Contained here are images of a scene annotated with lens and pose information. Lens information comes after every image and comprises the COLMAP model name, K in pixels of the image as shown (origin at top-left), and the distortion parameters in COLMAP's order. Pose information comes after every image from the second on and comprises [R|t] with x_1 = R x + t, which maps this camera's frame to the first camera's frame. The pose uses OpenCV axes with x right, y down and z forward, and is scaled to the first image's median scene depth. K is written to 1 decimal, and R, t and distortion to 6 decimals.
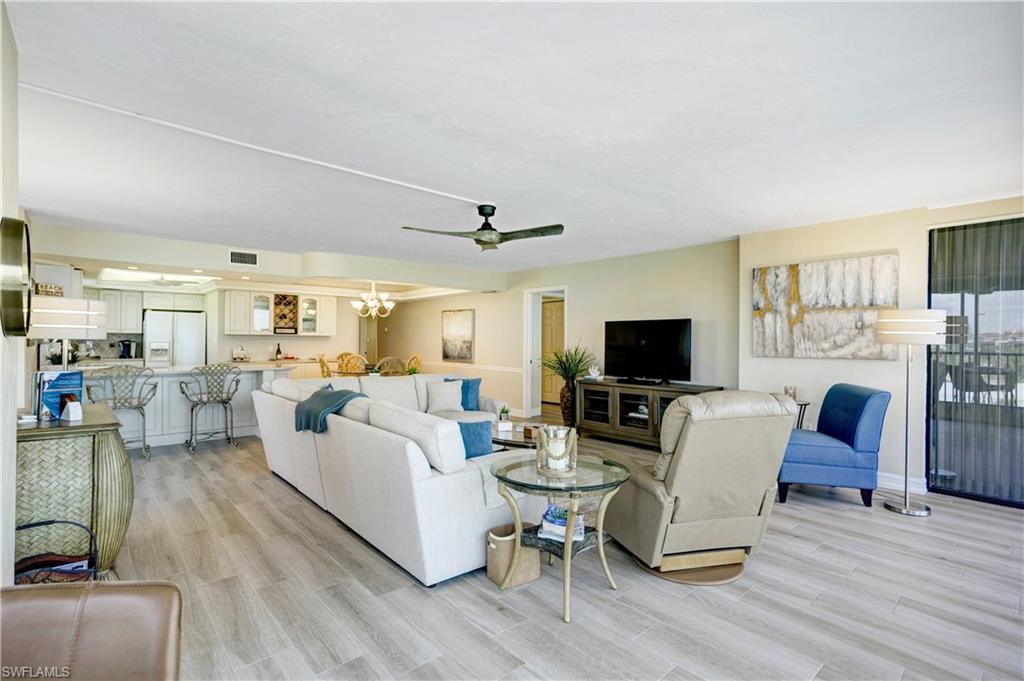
lens RADIAL K [[490.6, 0, 507.0], [0, 490.6, 340.8], [0, 0, 1]] dist [-0.032617, 0.016932]
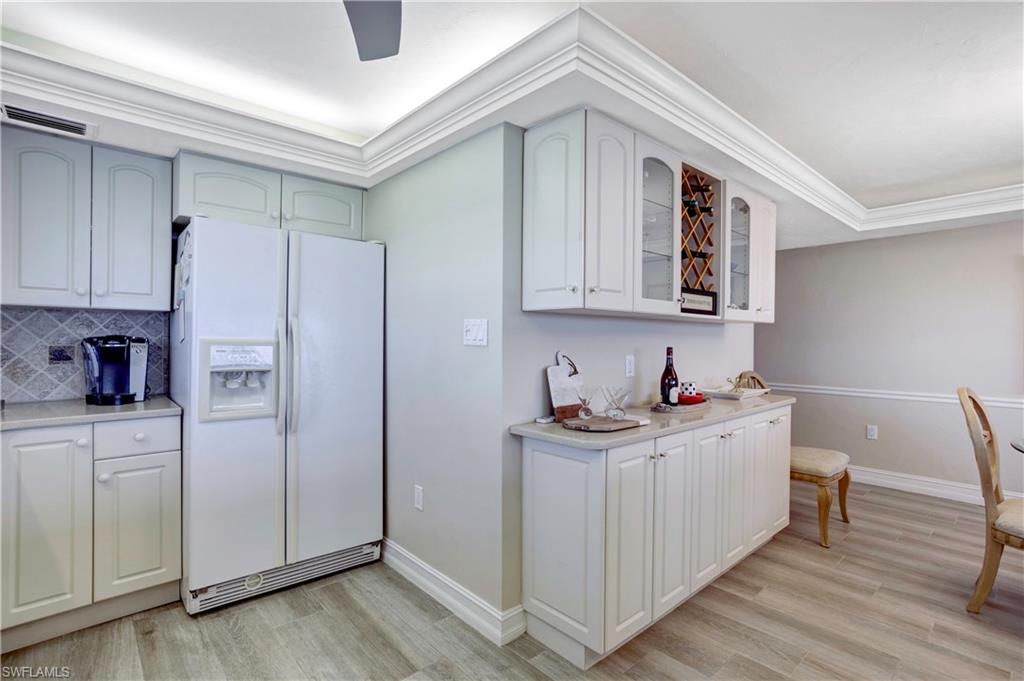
lens RADIAL K [[490.6, 0, 501.0], [0, 490.6, 340.3], [0, 0, 1]] dist [-0.032617, 0.016932]
pose [[0.999987, 0.000185, 0.005166, -0.996527], [-0.000195, 0.999998, 0.001961, 0.001246], [-0.005165, -0.001962, 0.999985, 1.271757]]
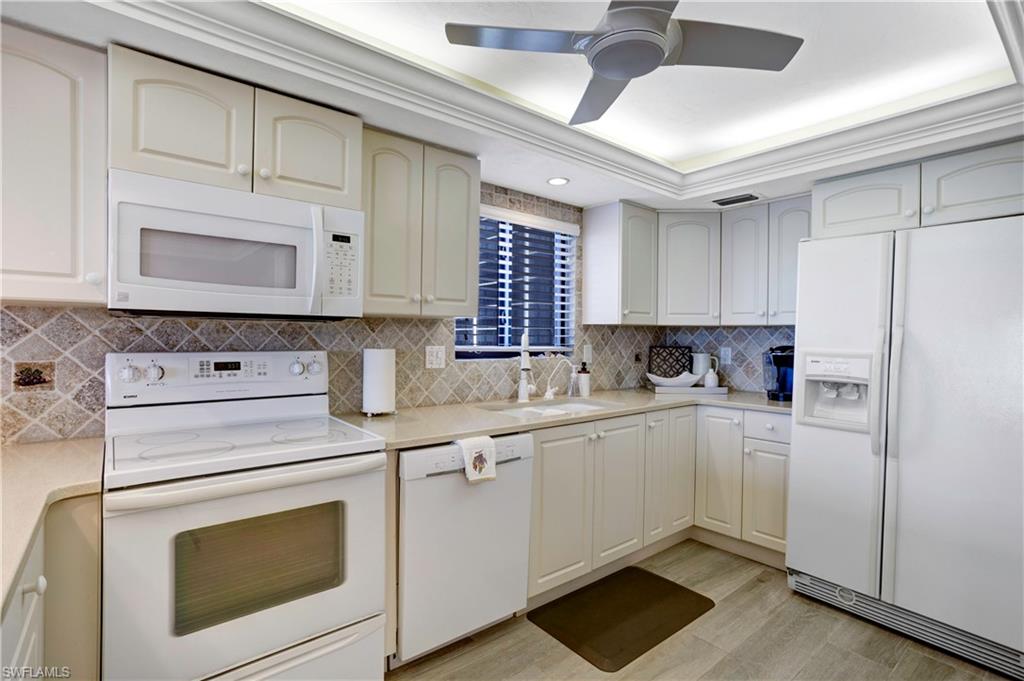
lens RADIAL K [[490.6, 0, 511.6], [0, 490.6, 340.2], [0, 0, 1]] dist [-0.032617, 0.016932]
pose [[-0.039009, -0.001152, -0.999238, -0.768301], [-0.010622, 0.999943, -0.000739, -0.005393], [0.999182, 0.010585, -0.039019, 1.428356]]
